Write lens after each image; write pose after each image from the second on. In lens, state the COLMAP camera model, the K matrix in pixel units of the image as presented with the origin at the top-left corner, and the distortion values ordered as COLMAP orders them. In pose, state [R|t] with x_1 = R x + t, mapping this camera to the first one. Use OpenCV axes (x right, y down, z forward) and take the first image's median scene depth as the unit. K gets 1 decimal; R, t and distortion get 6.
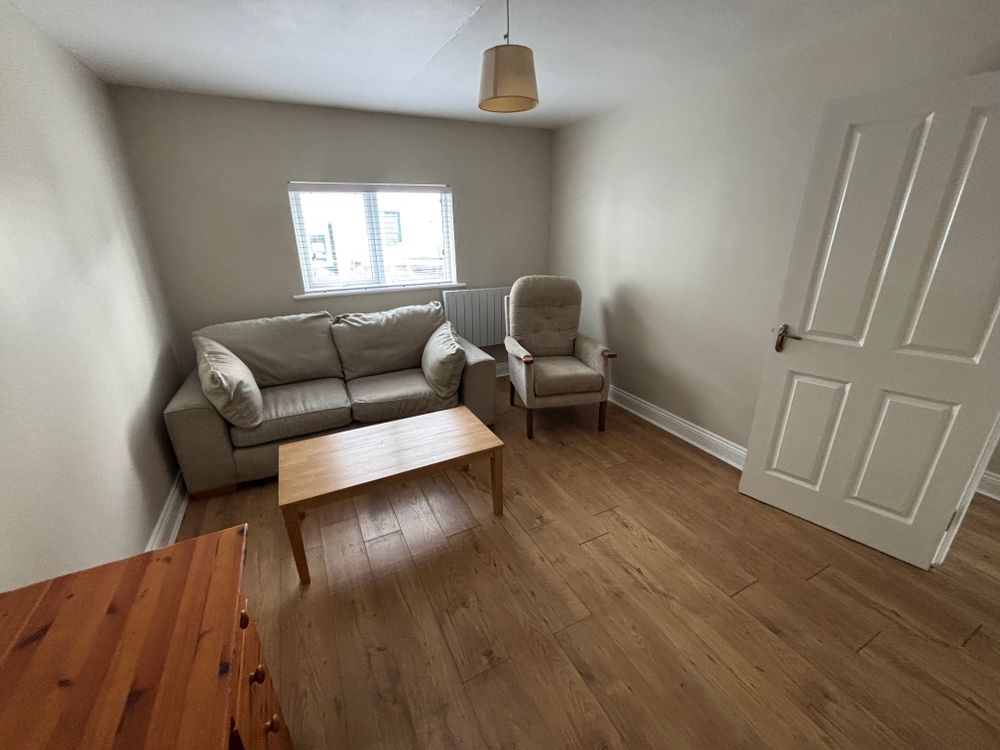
lens RADIAL K [[404.5, 0, 498.6], [0, 404.5, 371.2], [0, 0, 1]] dist [-0.000400, -0.000902]
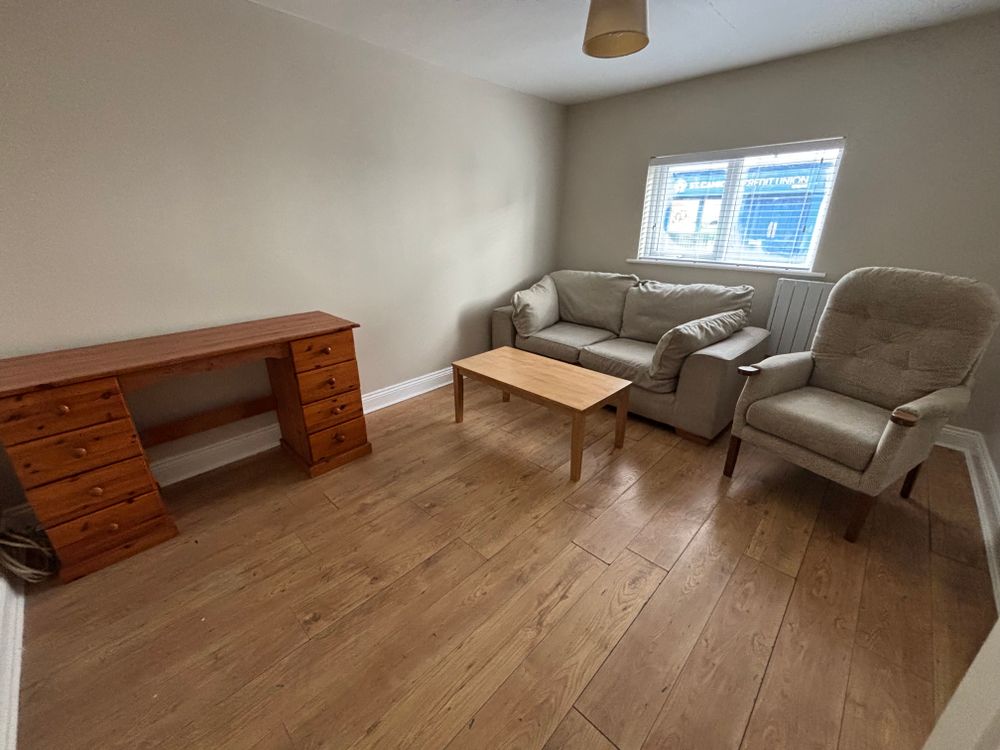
lens RADIAL K [[404.5, 0, 497.6], [0, 404.5, 376.6], [0, 0, 1]] dist [-0.000400, -0.000902]
pose [[0.320590, 0.352230, -0.879293, 0.585263], [-0.327244, 0.912317, 0.246147, -0.049033], [0.888895, 0.208831, 0.407745, 0.305147]]
